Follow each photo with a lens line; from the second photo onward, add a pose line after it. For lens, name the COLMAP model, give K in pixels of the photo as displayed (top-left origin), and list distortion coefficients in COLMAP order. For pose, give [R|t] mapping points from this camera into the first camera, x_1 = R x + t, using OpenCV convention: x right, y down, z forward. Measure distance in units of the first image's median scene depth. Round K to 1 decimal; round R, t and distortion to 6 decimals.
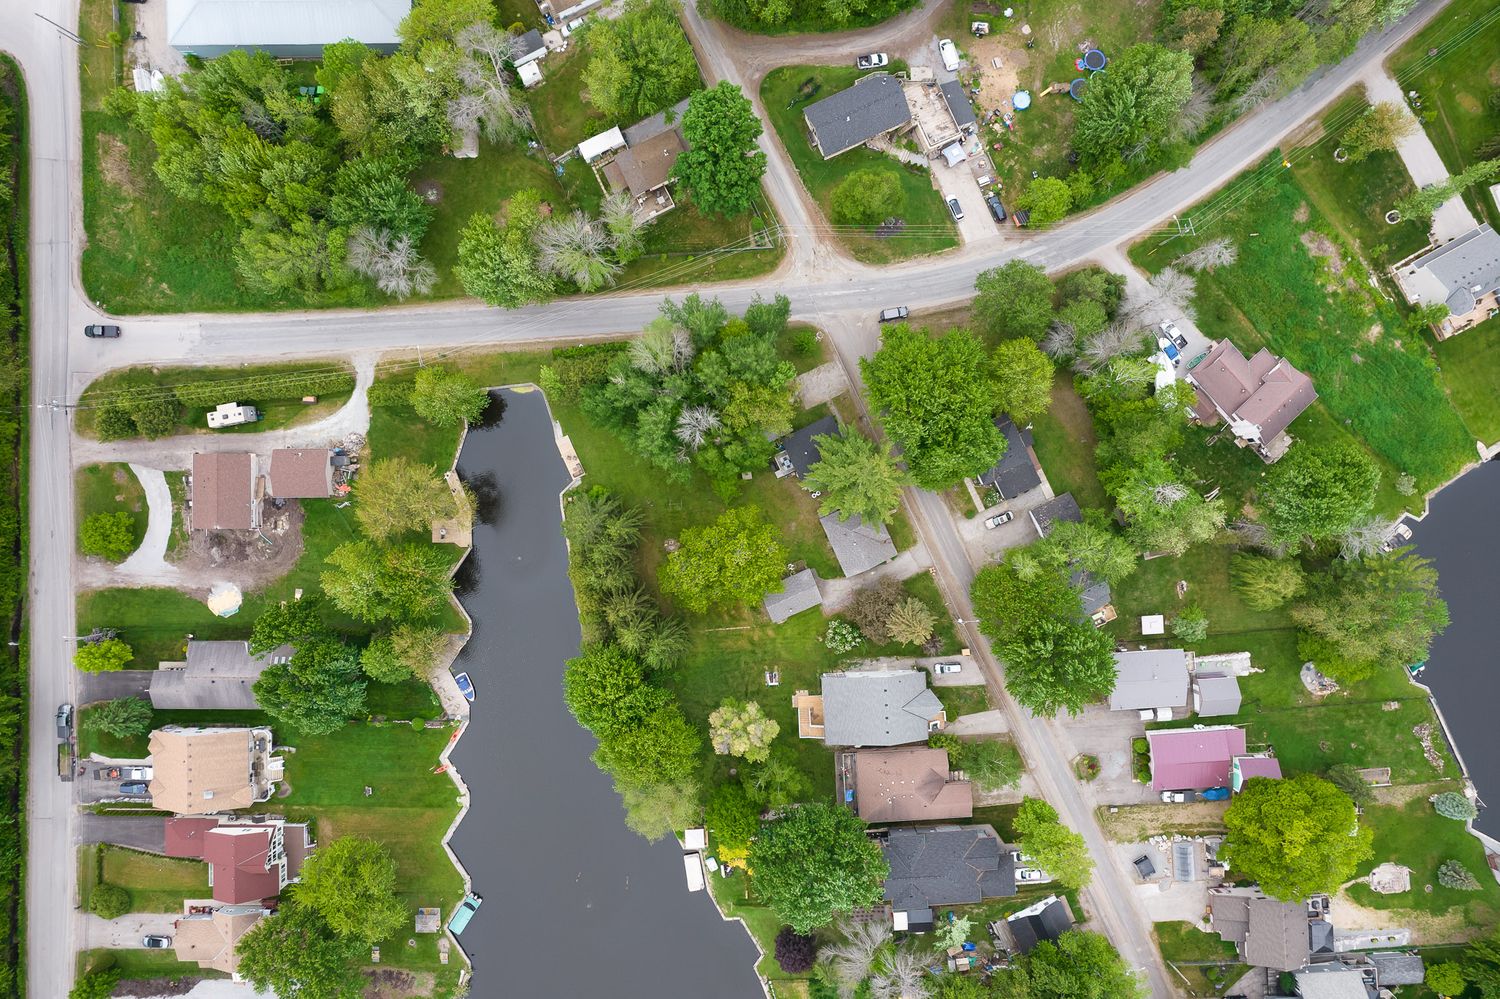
lens RADIAL K [[981.0, 0, 750.0], [0, 981.0, 499.5], [0, 0, 1]] dist [-0.078966, 0.079698]
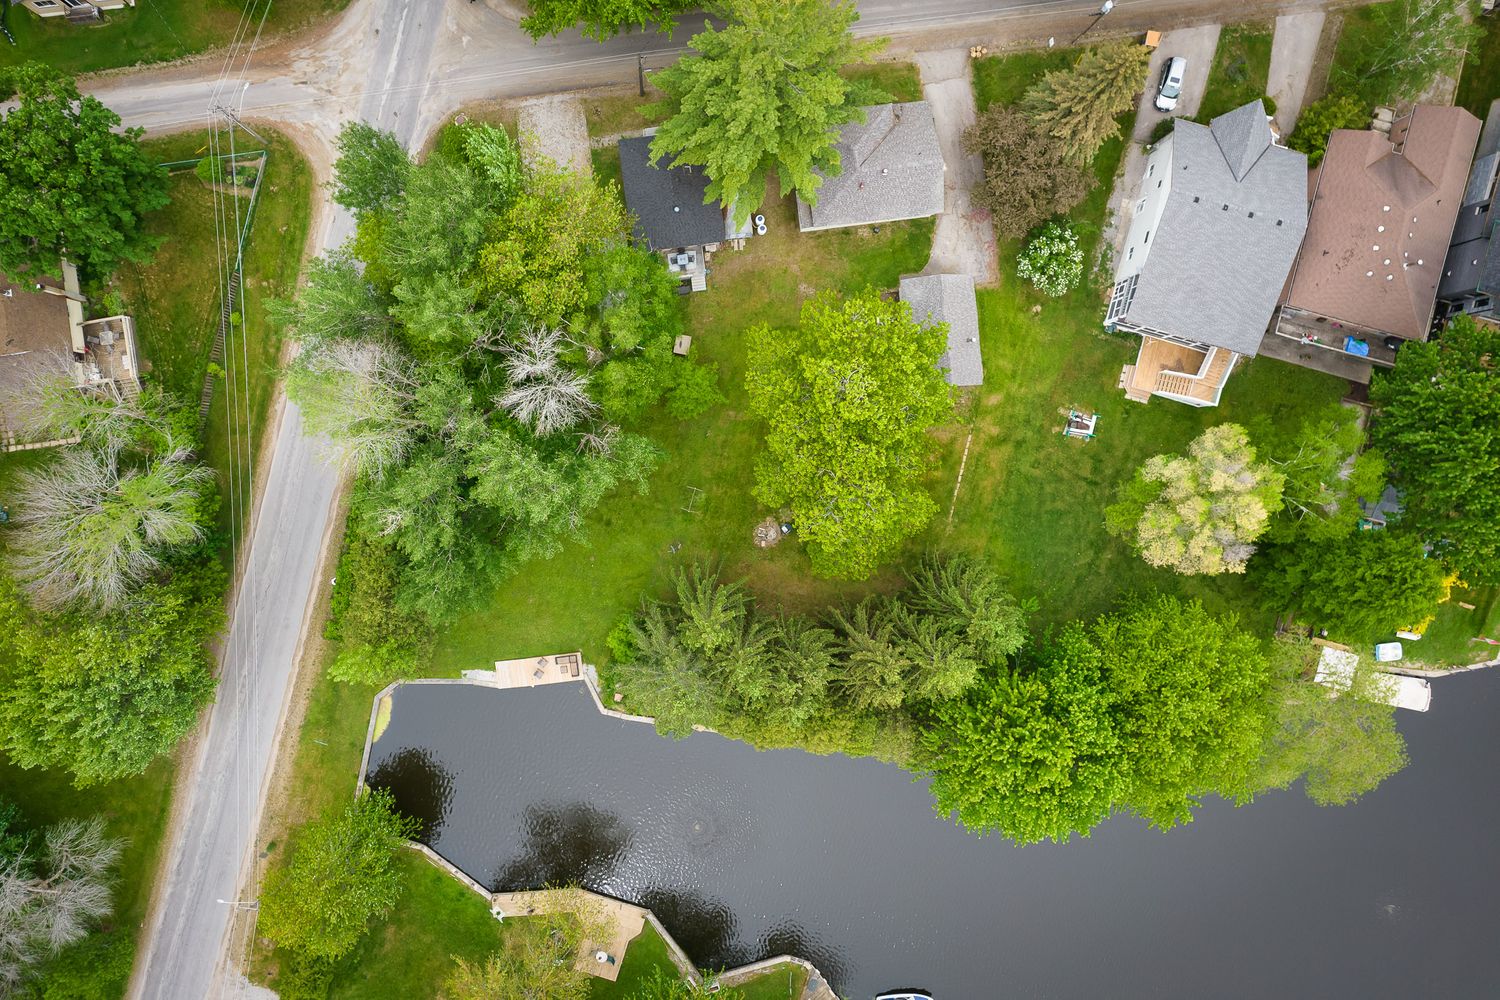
lens RADIAL K [[1065.1, 0, 685.8], [0, 1065.1, 475.4], [0, 0, 1]] dist [-0.059248, 0.000955]
pose [[0.308905, -0.951085, -0.003837, -0.063903], [0.951078, 0.308920, -0.004298, 0.000090], [0.005273, -0.002321, 0.999983, 0.462940]]
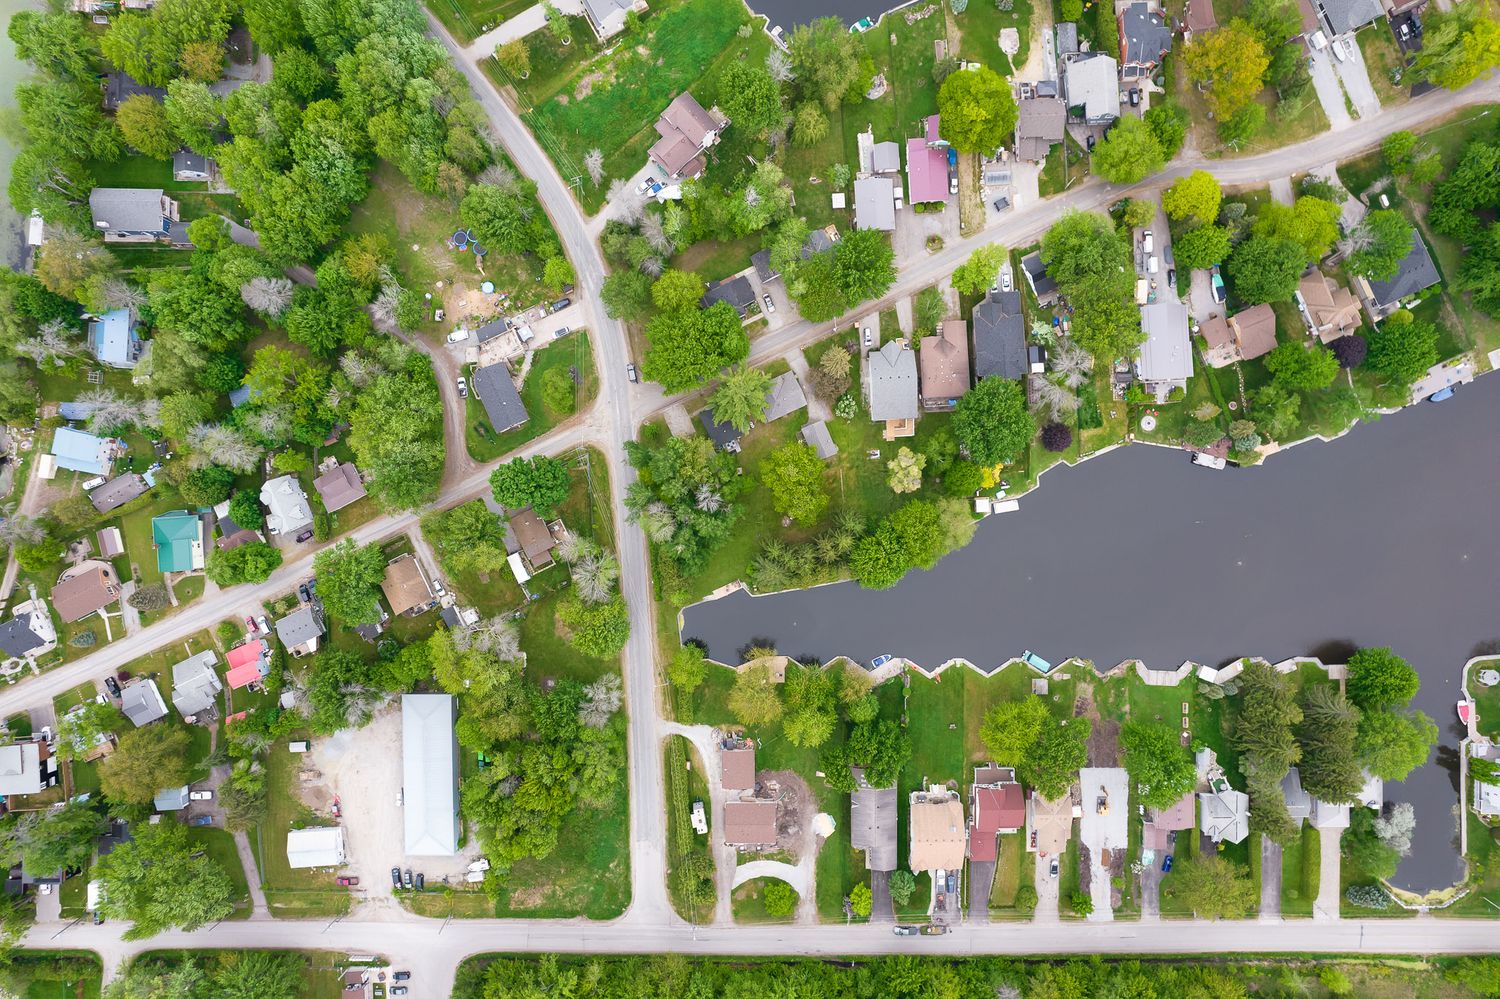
lens RADIAL K [[968.3, 0, 749.6], [0, 968.3, 509.9], [0, 0, 1]] dist [-0.065840, 0.049113]
pose [[-0.001155, -0.999981, 0.006032, -0.072264], [0.999987, -0.001185, -0.004976, -0.001804], [0.004983, 0.006026, 0.999969, -0.484975]]
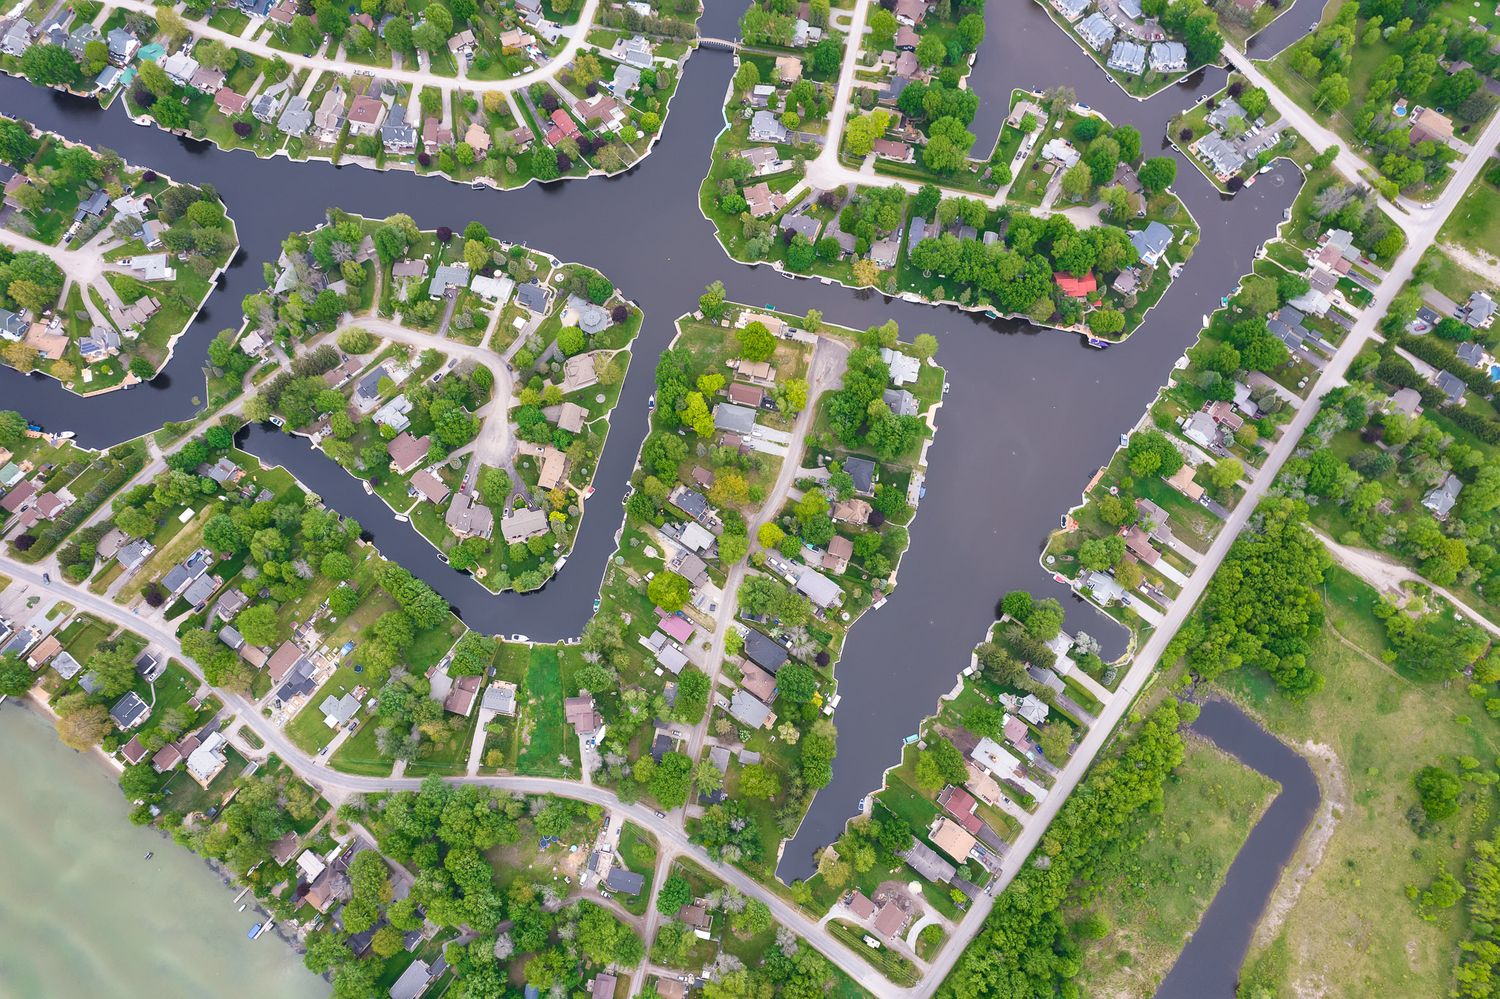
lens RADIAL K [[981.0, 0, 750.0], [0, 981.0, 499.5], [0, 0, 1]] dist [-0.078966, 0.079698]
pose [[-0.785955, -0.585367, 0.199047, -0.084882], [0.618178, -0.749931, 0.235499, -0.006533], [0.011419, 0.308138, 0.951273, -1.965756]]
